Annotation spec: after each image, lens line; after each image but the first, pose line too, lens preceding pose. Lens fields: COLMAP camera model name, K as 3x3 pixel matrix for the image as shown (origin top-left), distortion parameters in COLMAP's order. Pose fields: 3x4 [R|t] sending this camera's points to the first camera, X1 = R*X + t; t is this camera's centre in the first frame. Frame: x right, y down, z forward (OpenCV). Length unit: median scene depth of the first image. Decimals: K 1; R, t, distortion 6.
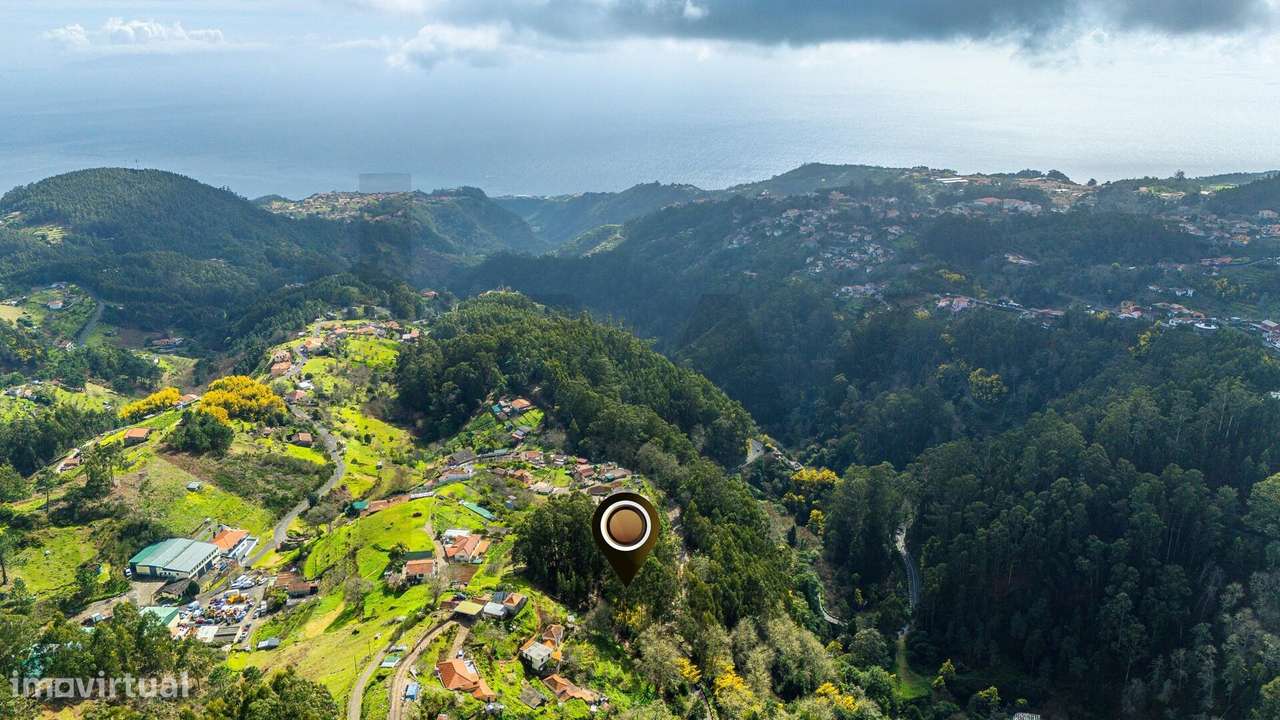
lens RADIAL K [[893.6, 0, 640.0], [0, 893.6, 360.0], [0, 0, 1]] dist [0.059868, -0.050281]
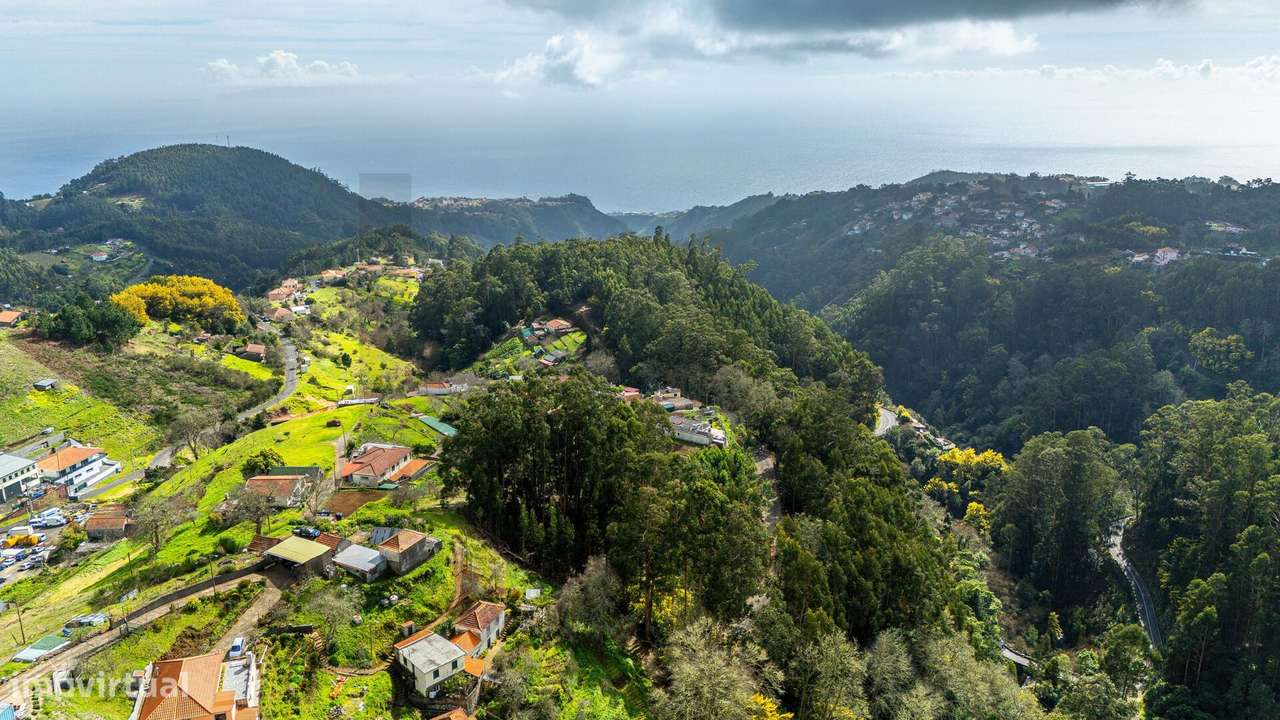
lens RADIAL K [[893.6, 0, 640.0], [0, 893.6, 360.0], [0, 0, 1]] dist [0.059868, -0.050281]
pose [[0.992034, 0.030416, -0.122242, 0.022638], [-0.034776, 0.998827, -0.033689, 0.110048], [0.121074, 0.037672, 0.991928, 0.326722]]
